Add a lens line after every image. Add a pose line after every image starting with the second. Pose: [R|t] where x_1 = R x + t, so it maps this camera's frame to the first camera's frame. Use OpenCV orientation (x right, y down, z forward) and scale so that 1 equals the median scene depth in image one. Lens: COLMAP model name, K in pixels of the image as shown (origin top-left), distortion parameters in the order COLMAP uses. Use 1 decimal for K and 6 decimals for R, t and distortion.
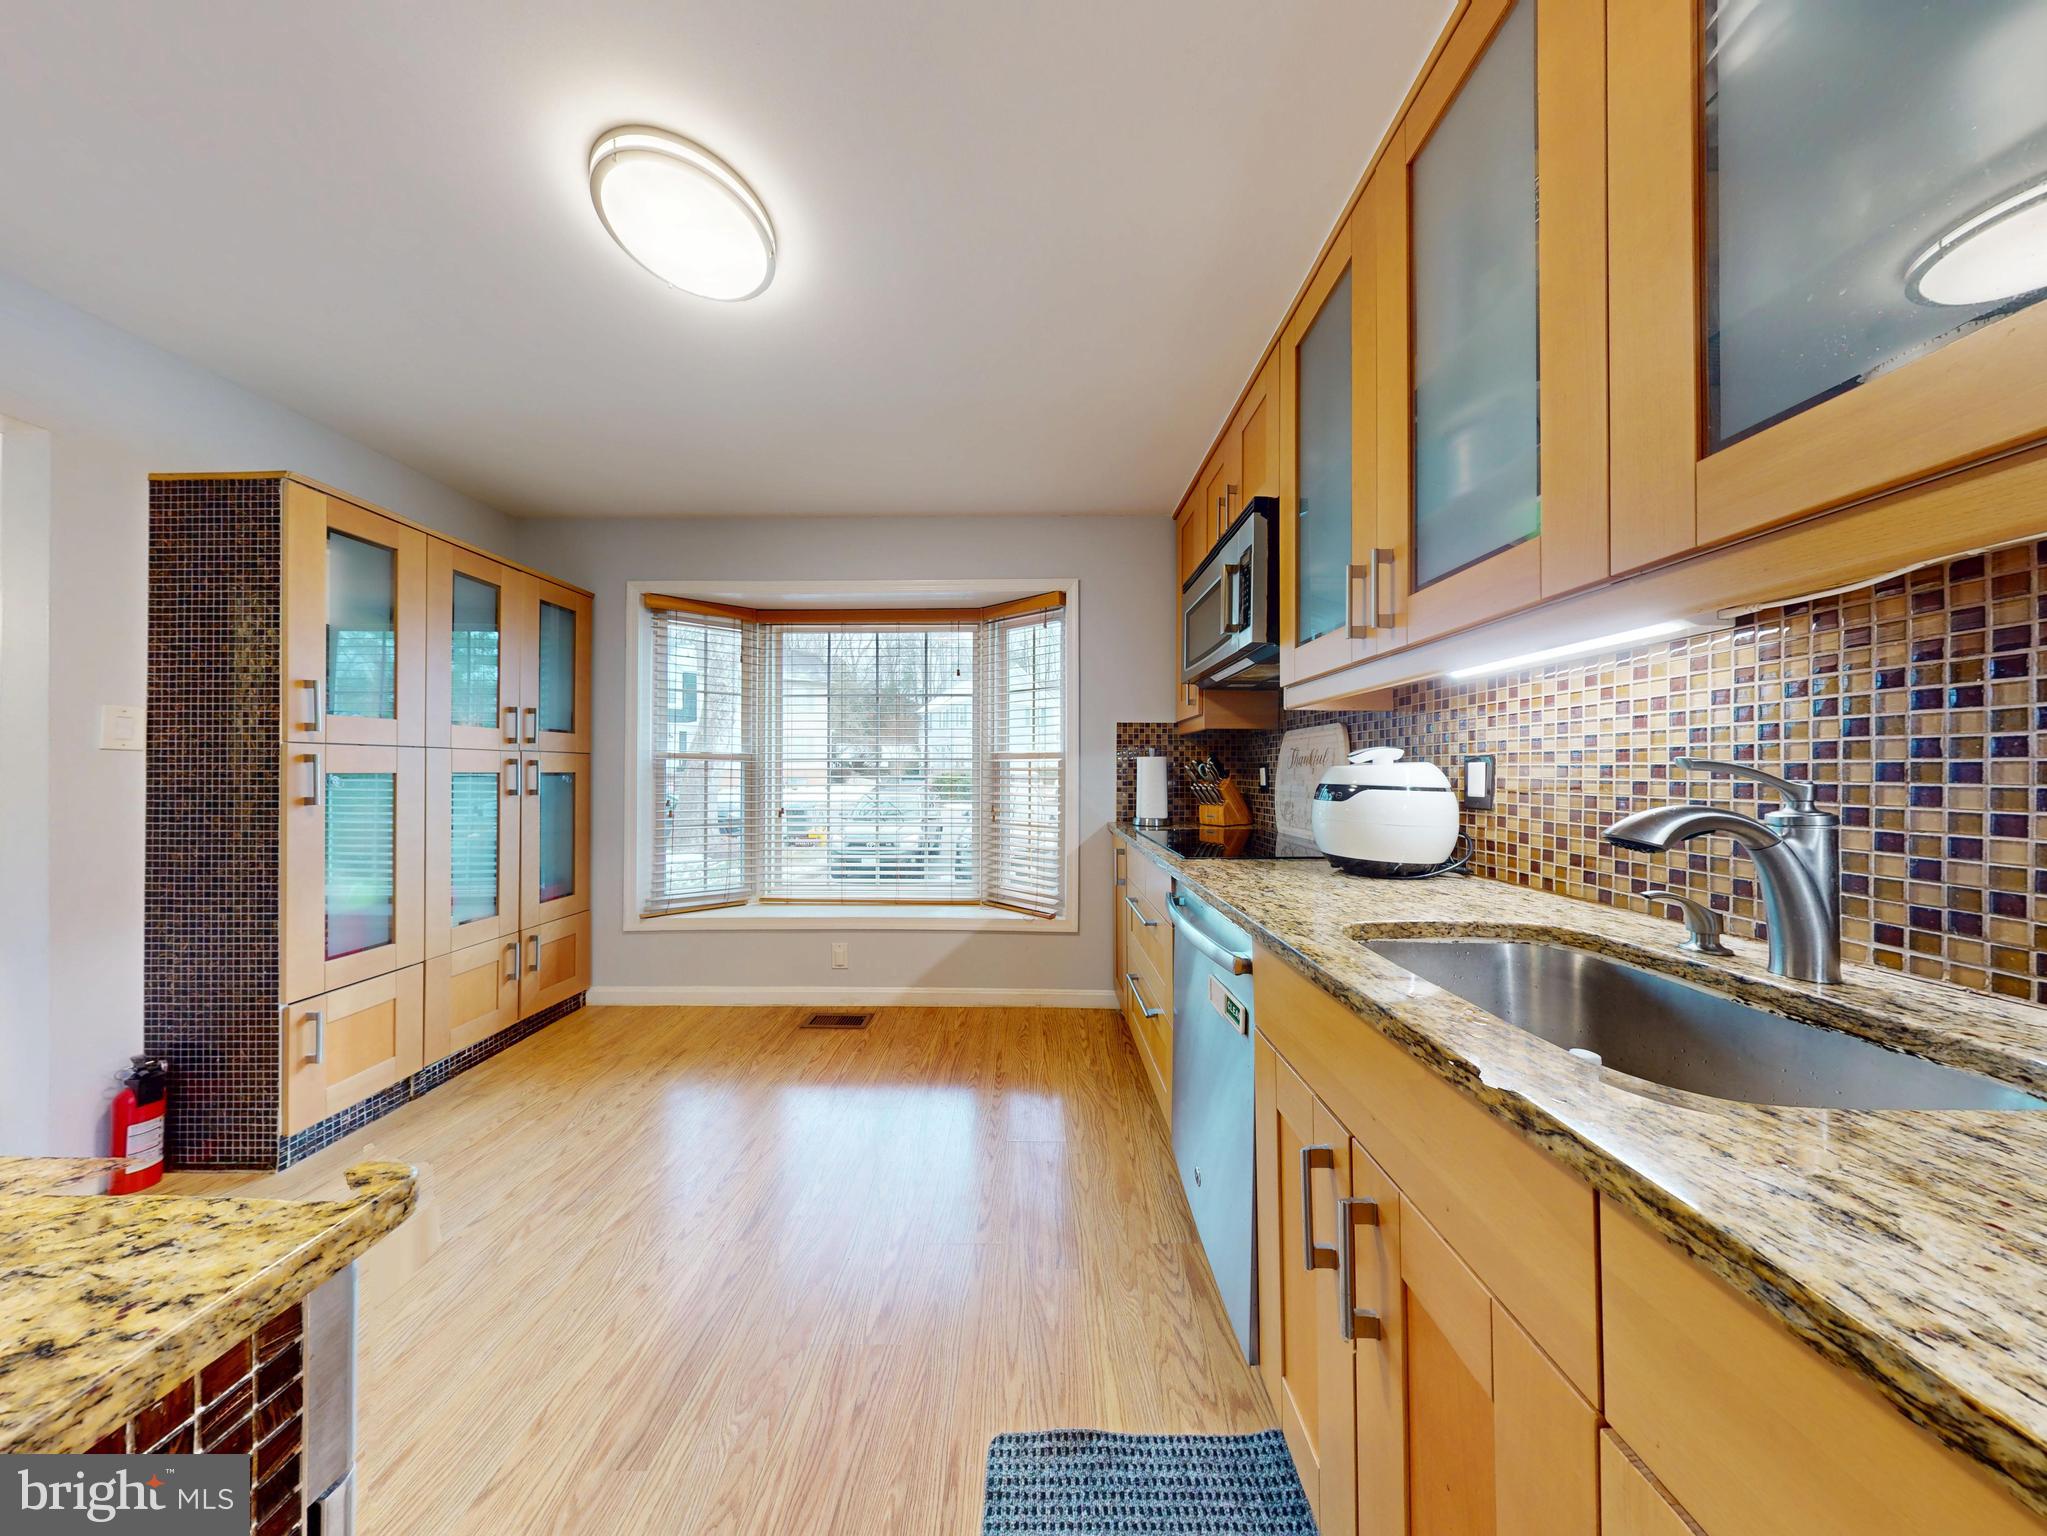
lens RADIAL K [[566.0, 0, 1022.6], [0, 566.0, 772.6], [0, 0, 1]] dist [-0.000194, -0.000123]
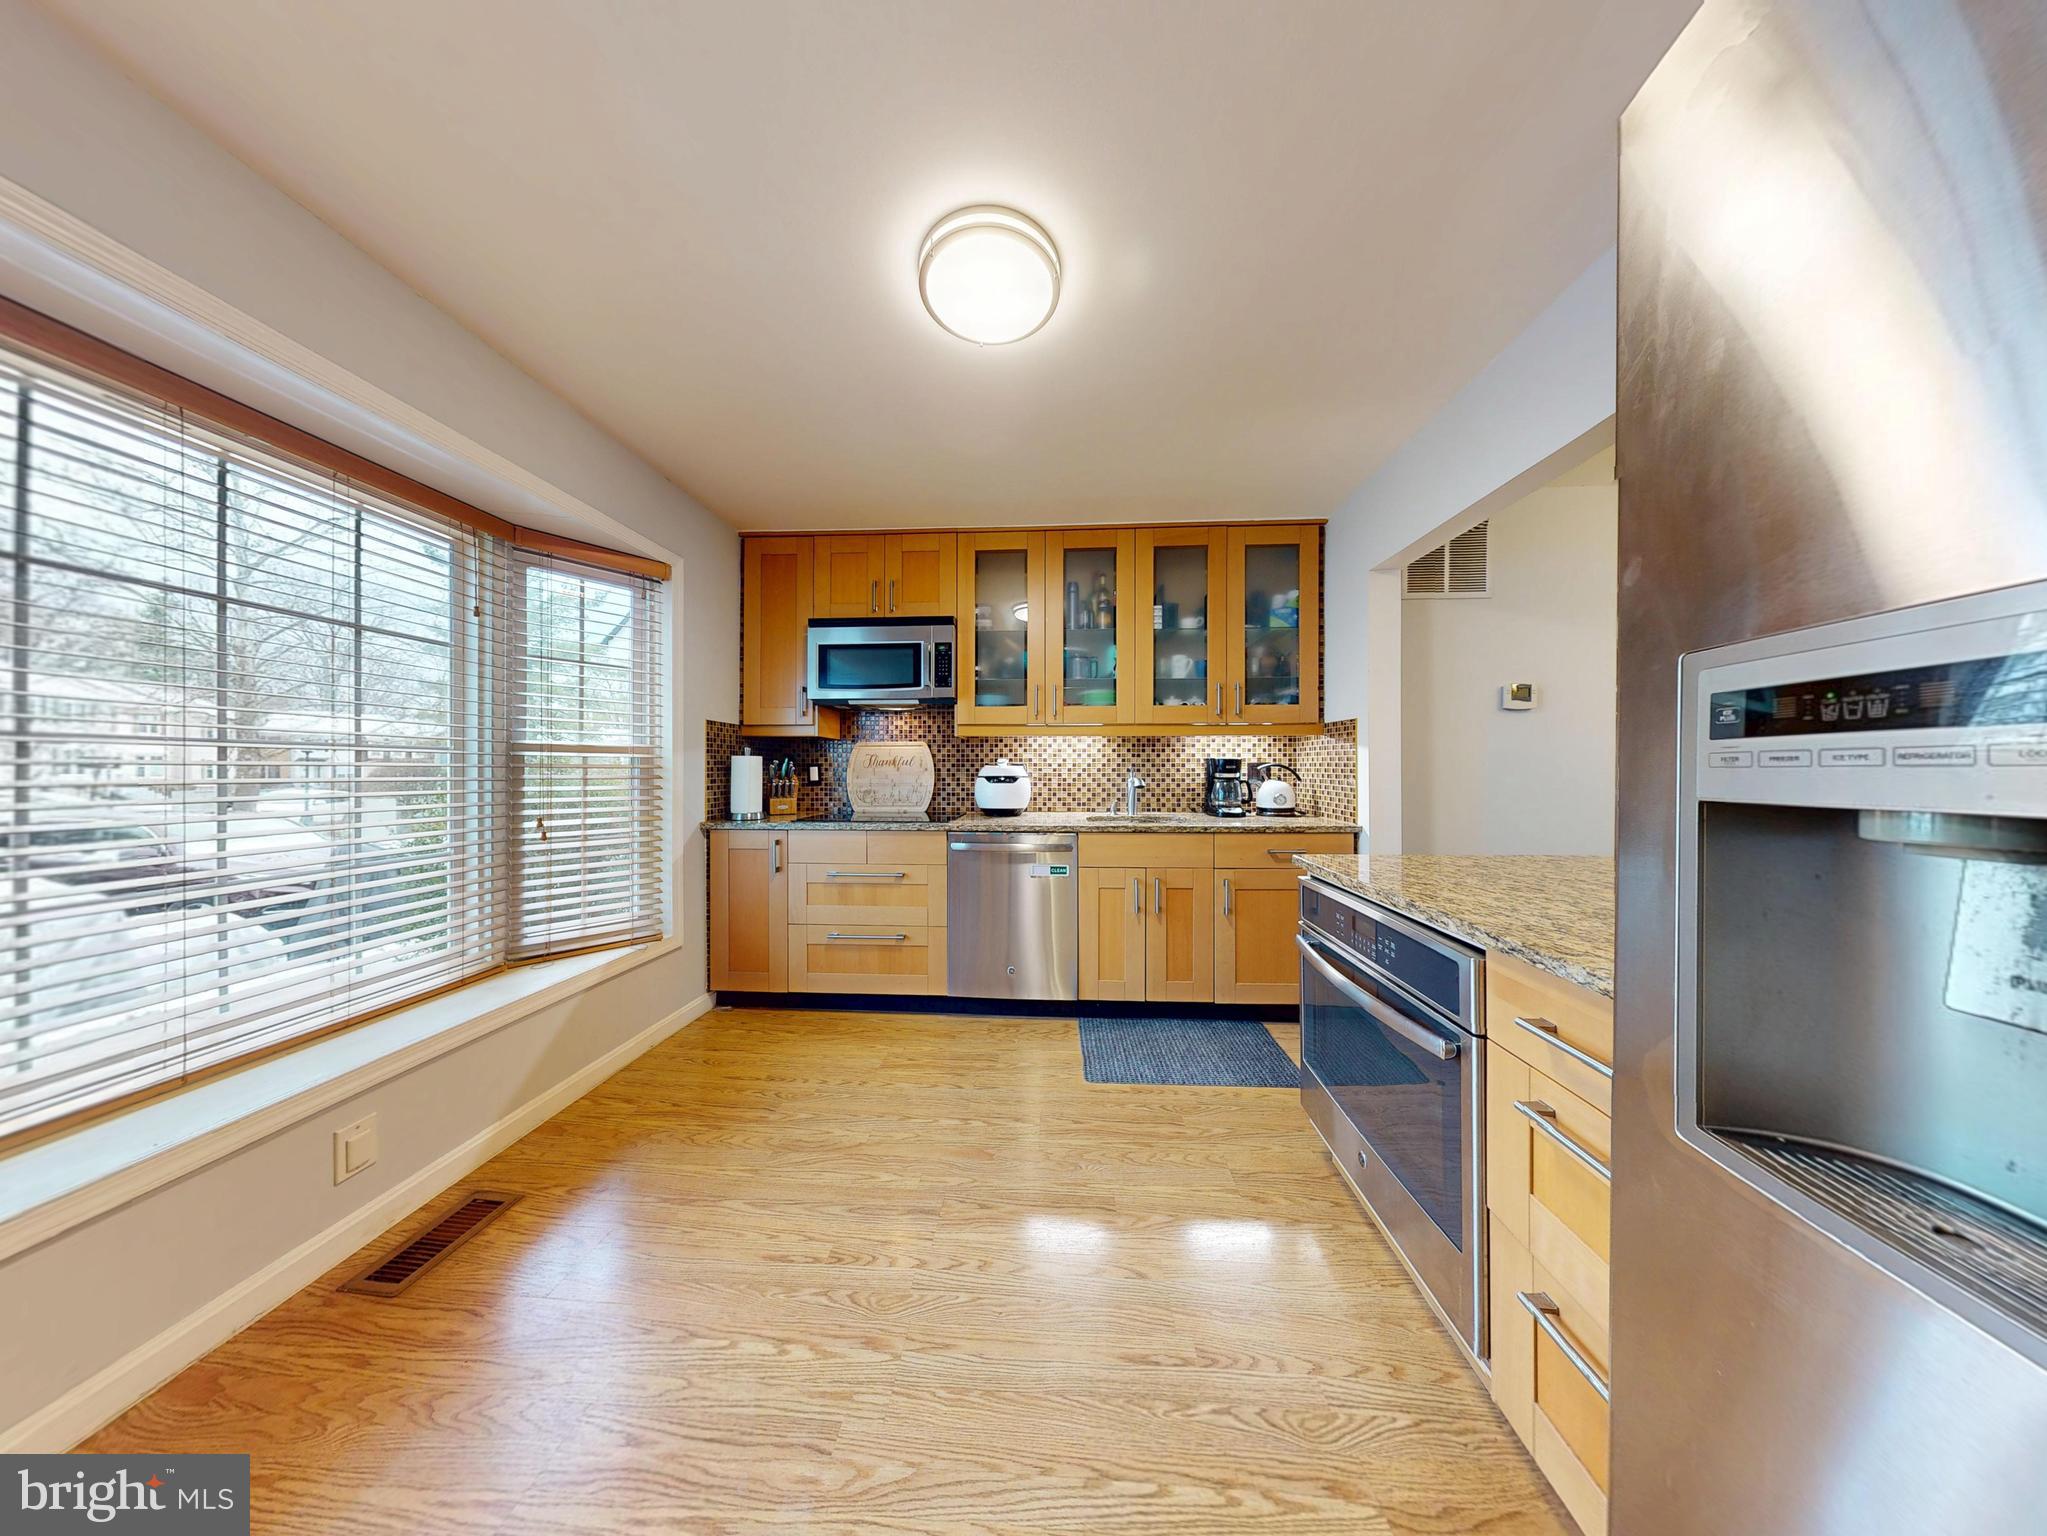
lens RADIAL K [[566.0, 0, 1022.6], [0, 566.0, 772.6], [0, 0, 1]] dist [-0.000194, -0.000123]
pose [[0.050522, -0.005453, 0.998708, -1.377057], [0.000227, 0.999985, 0.005449, -0.003602], [-0.998723, -0.000048, 0.050522, 0.706547]]
